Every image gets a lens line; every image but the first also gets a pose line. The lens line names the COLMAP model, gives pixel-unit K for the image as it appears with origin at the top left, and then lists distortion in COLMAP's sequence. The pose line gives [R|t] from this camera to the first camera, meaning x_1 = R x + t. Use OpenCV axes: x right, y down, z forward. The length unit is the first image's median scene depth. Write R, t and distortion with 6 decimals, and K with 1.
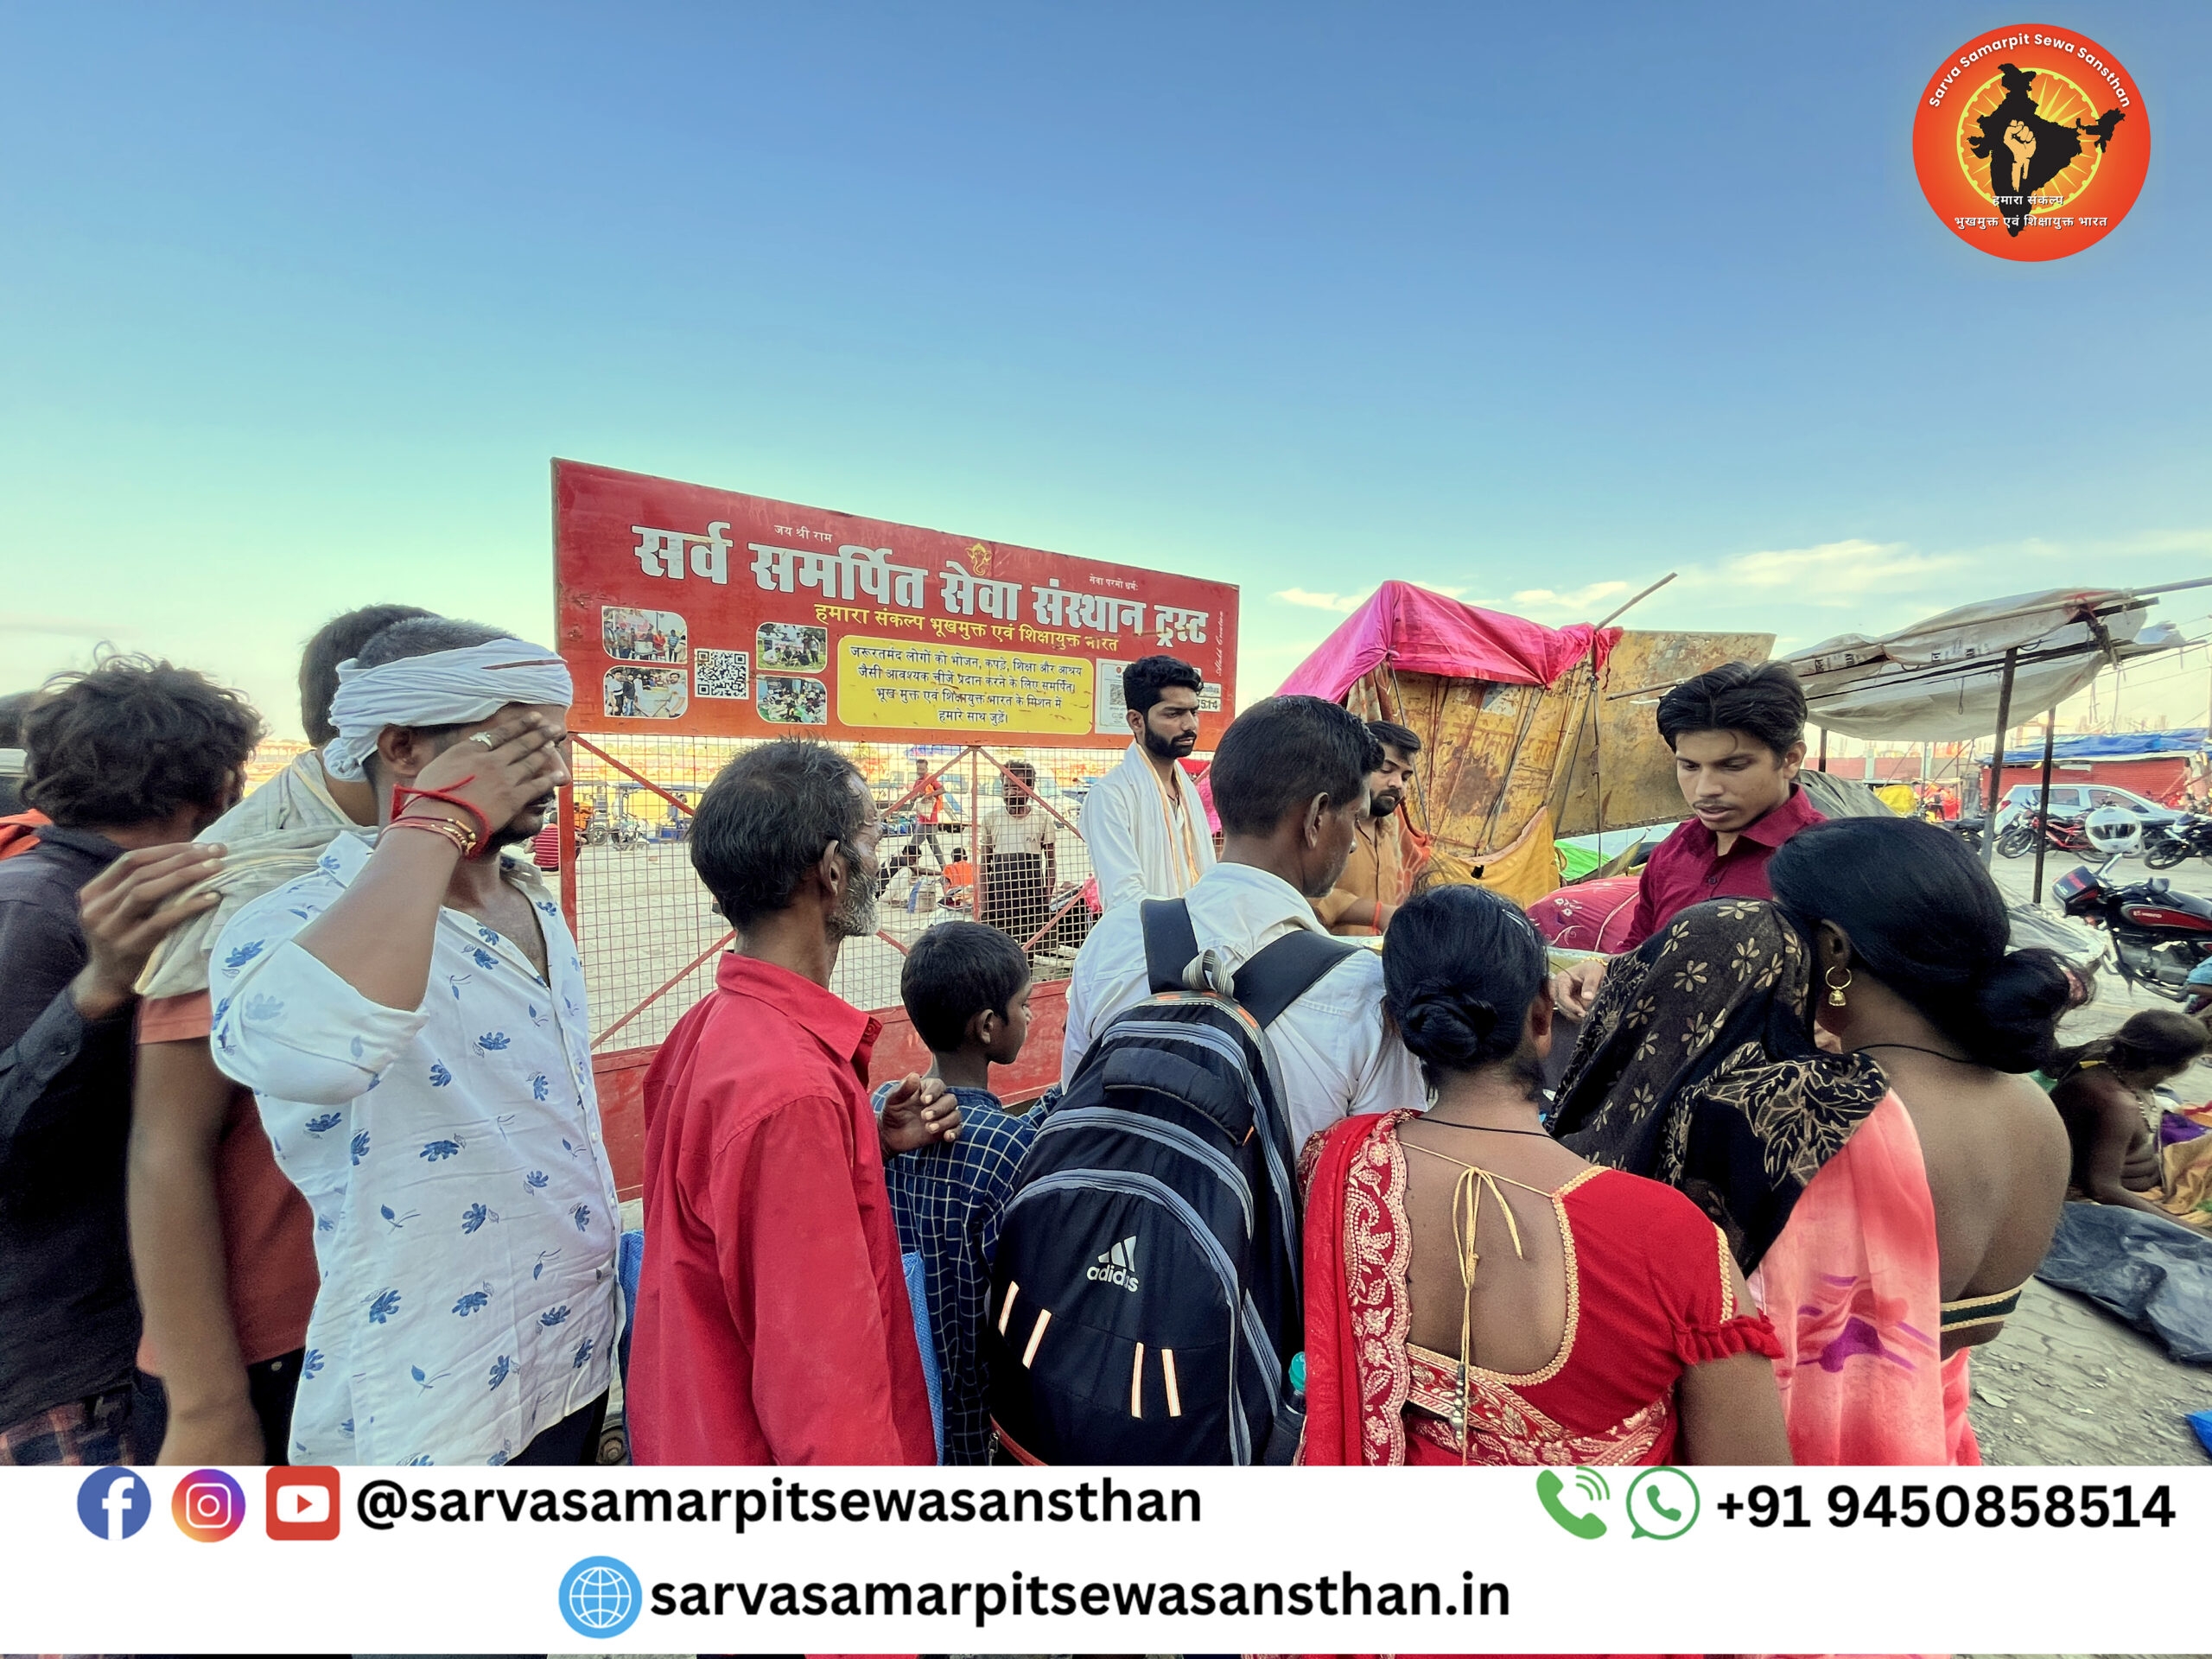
lens RADIAL K [[882.8, 0, 1100.1], [0, 882.8, 829.4], [0, 0, 1]] dist [-0.003945, -0.000530]
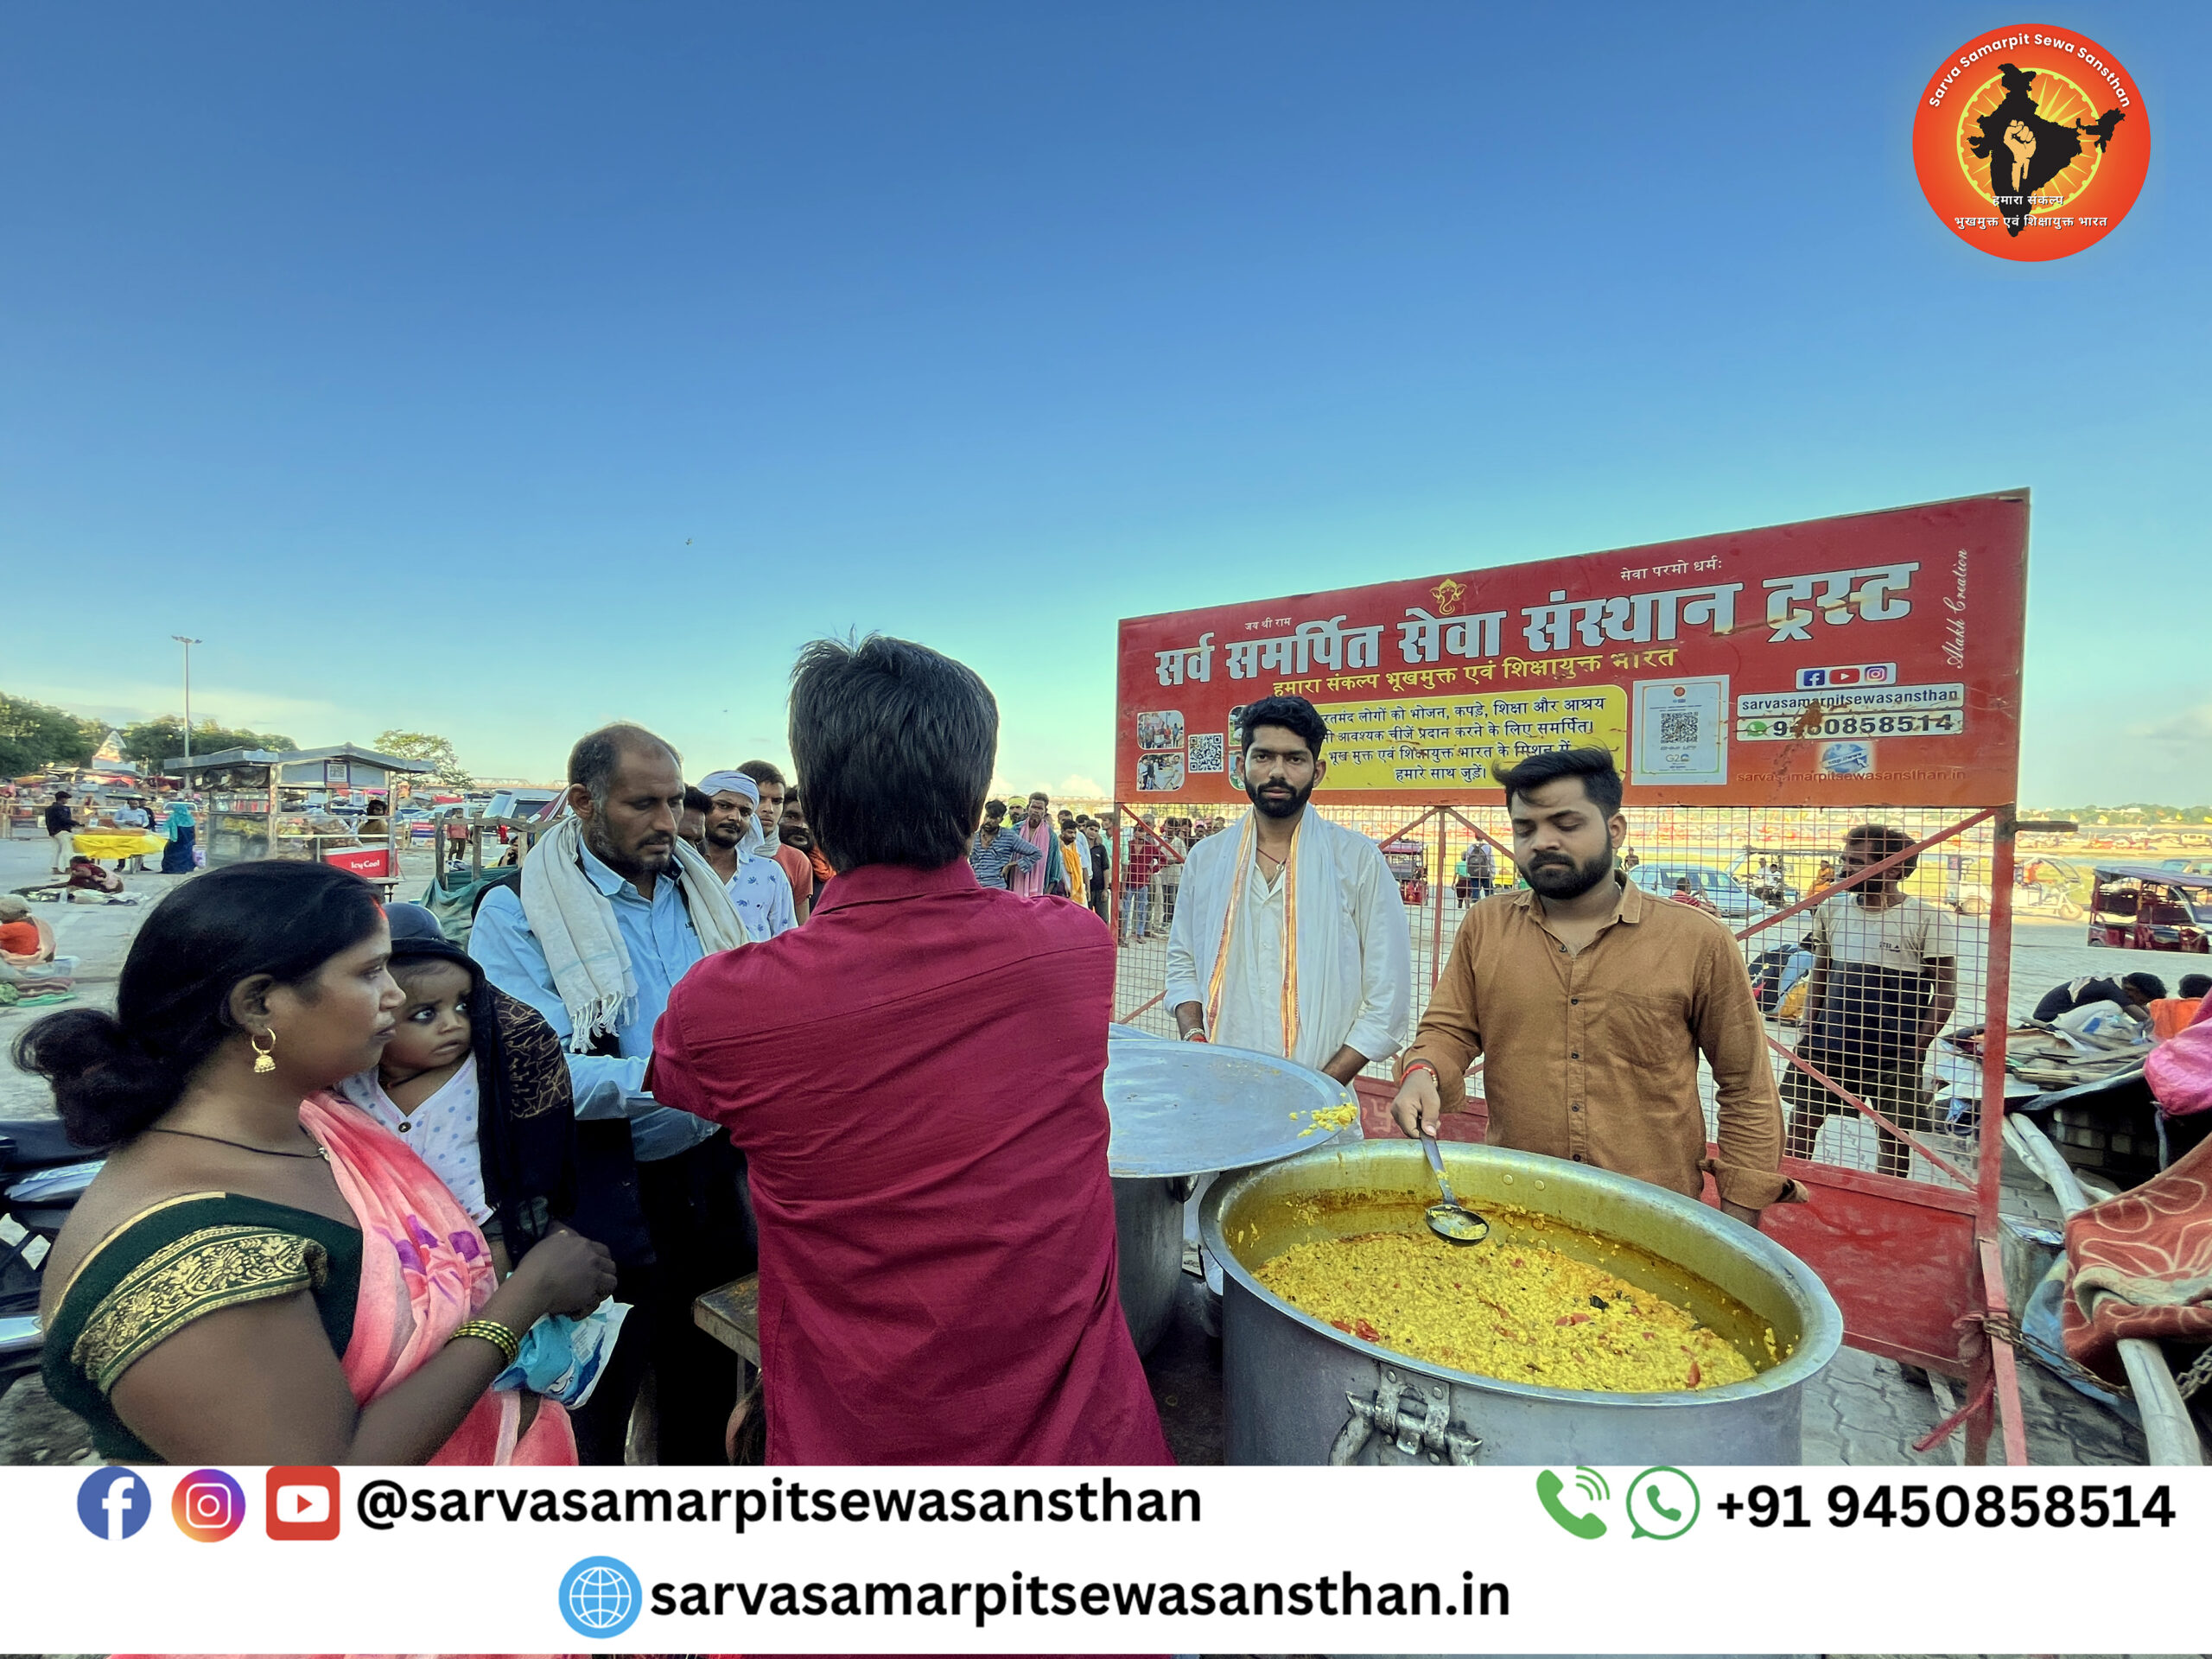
lens RADIAL K [[882.8, 0, 1105.2], [0, 882.8, 825.5], [0, 0, 1]] dist [-0.003945, -0.000530]
pose [[0.290920, 0.005696, -0.956731, 0.629373], [-0.076439, 0.996924, -0.017308, -0.035822], [0.953689, 0.078167, 0.290460, 0.442238]]
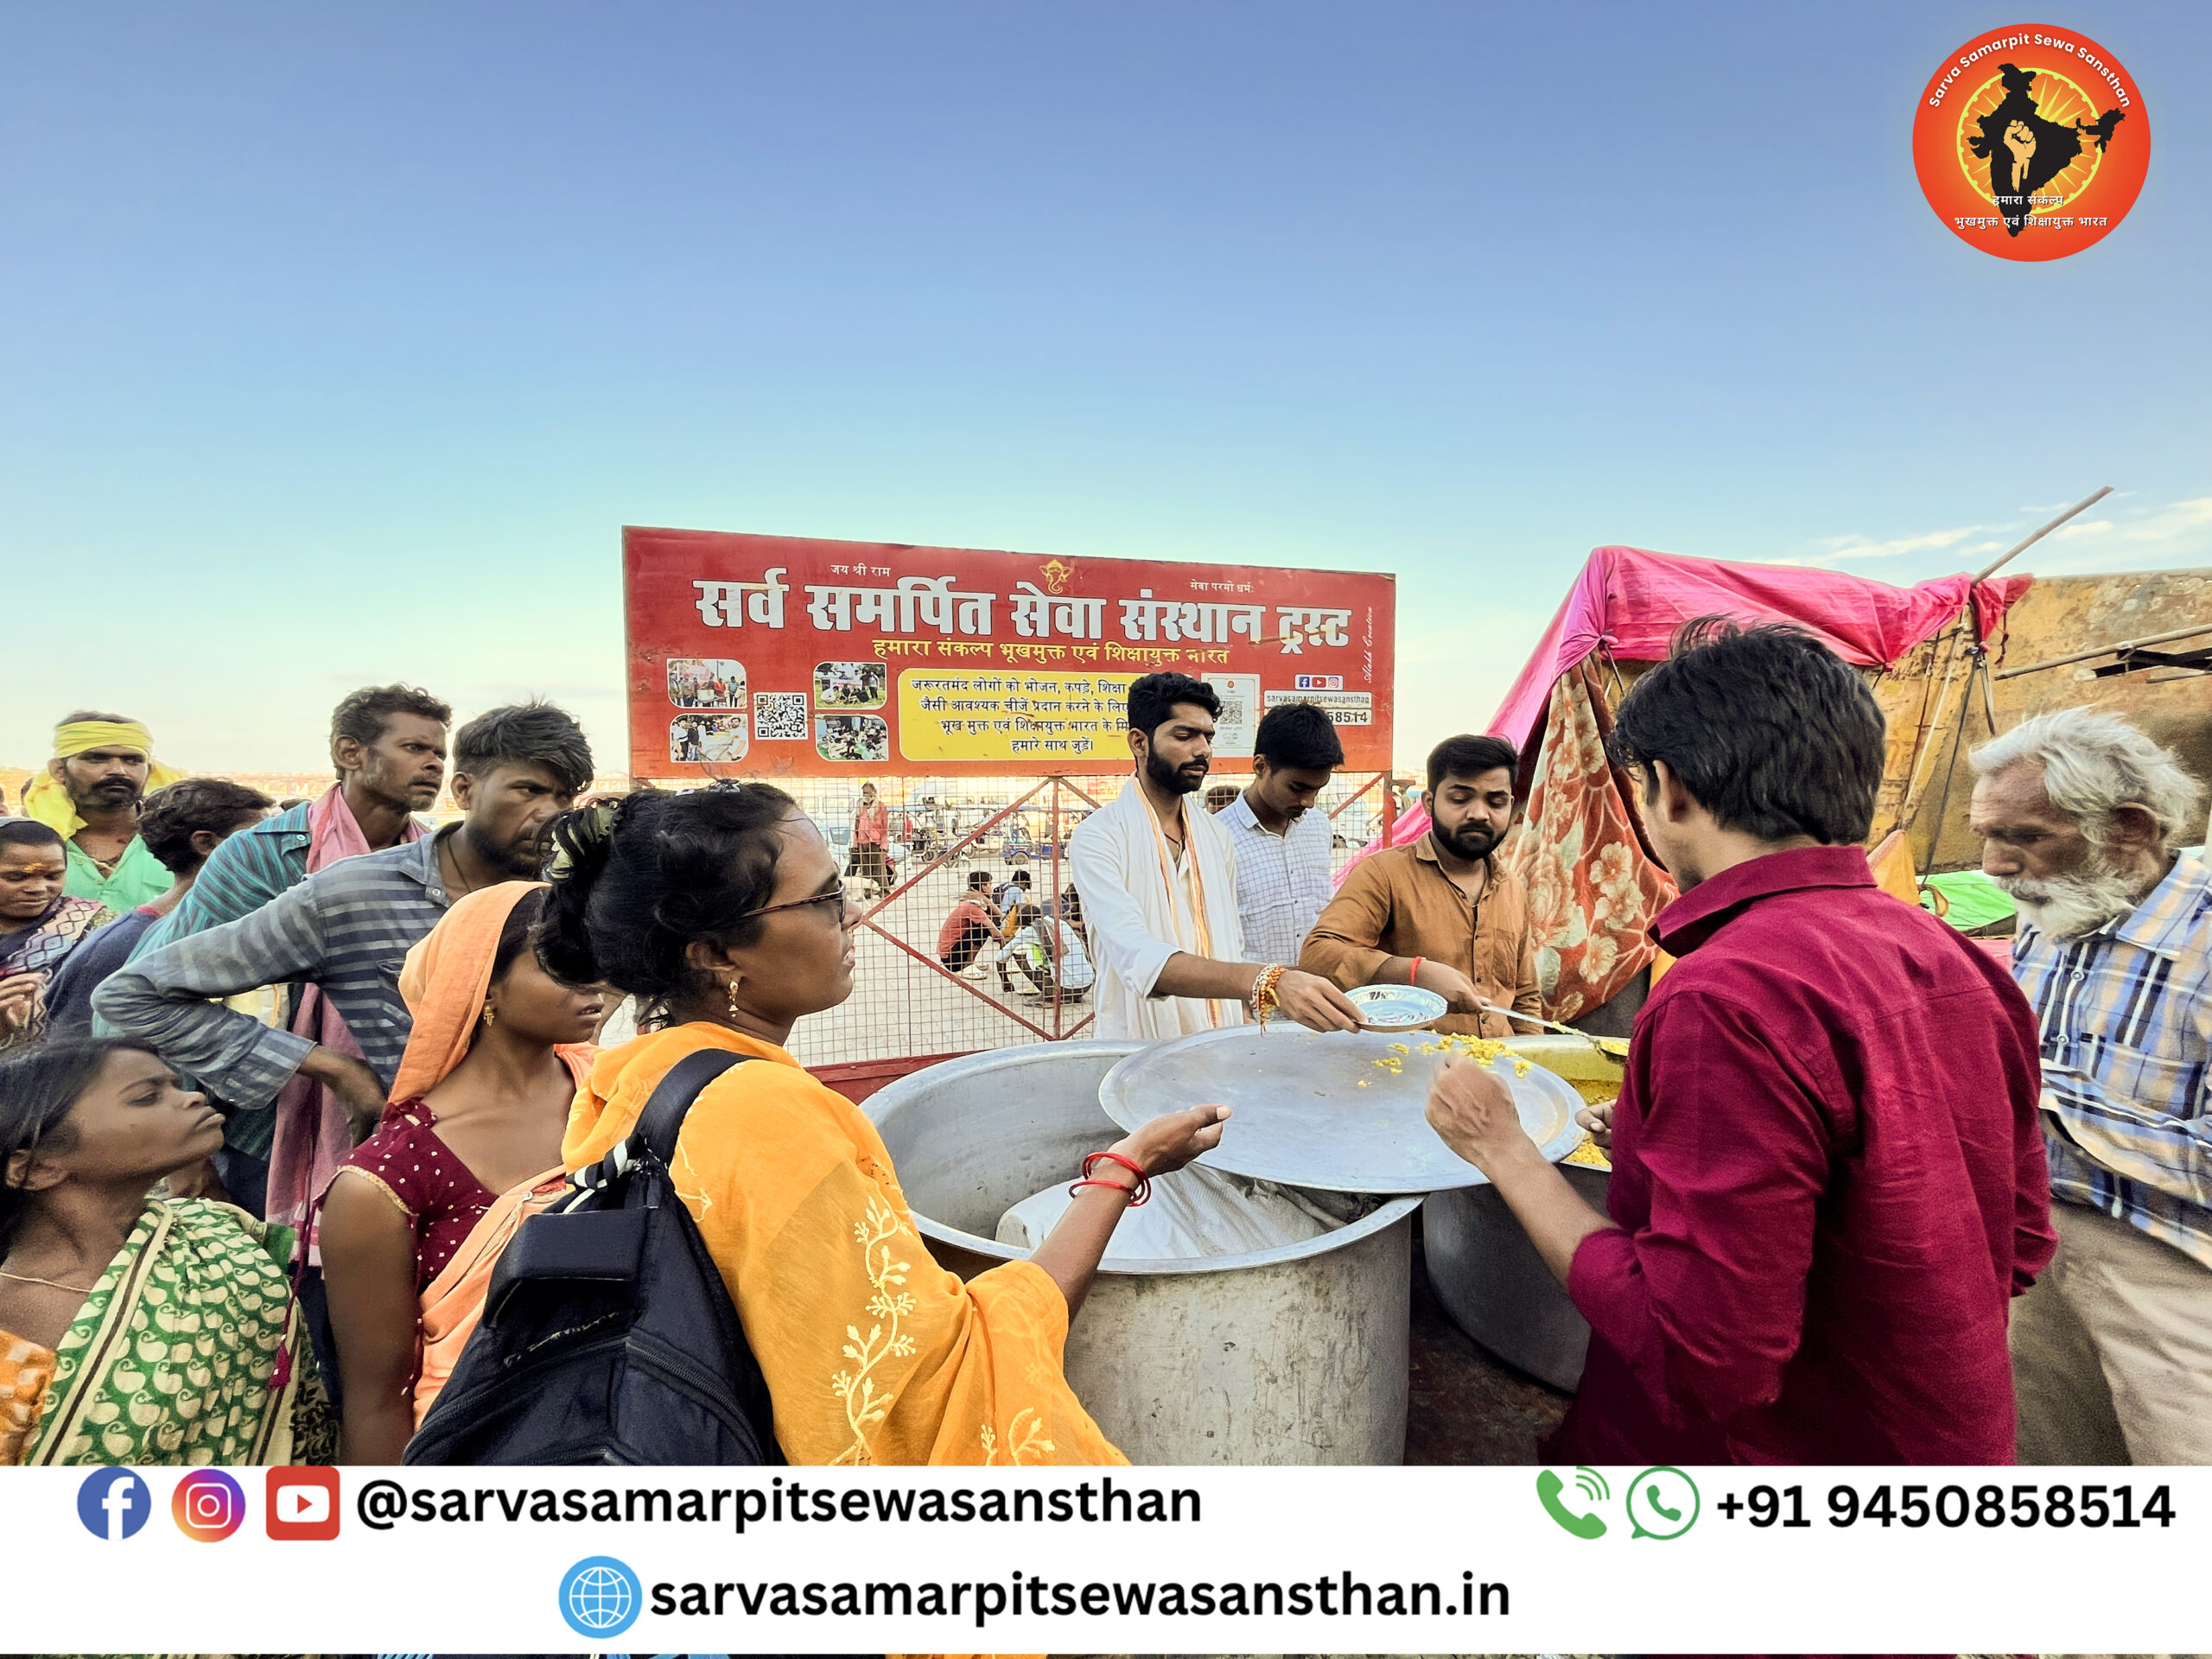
lens RADIAL K [[882.8, 0, 1105.7], [0, 882.8, 834.3], [0, 0, 1]] dist [-0.003945, -0.000530]
pose [[0.937391, -0.007613, -0.348197, 0.241816], [0.001415, 0.999836, -0.018053, -0.017403], [0.348277, 0.016430, 0.937248, 0.152374]]
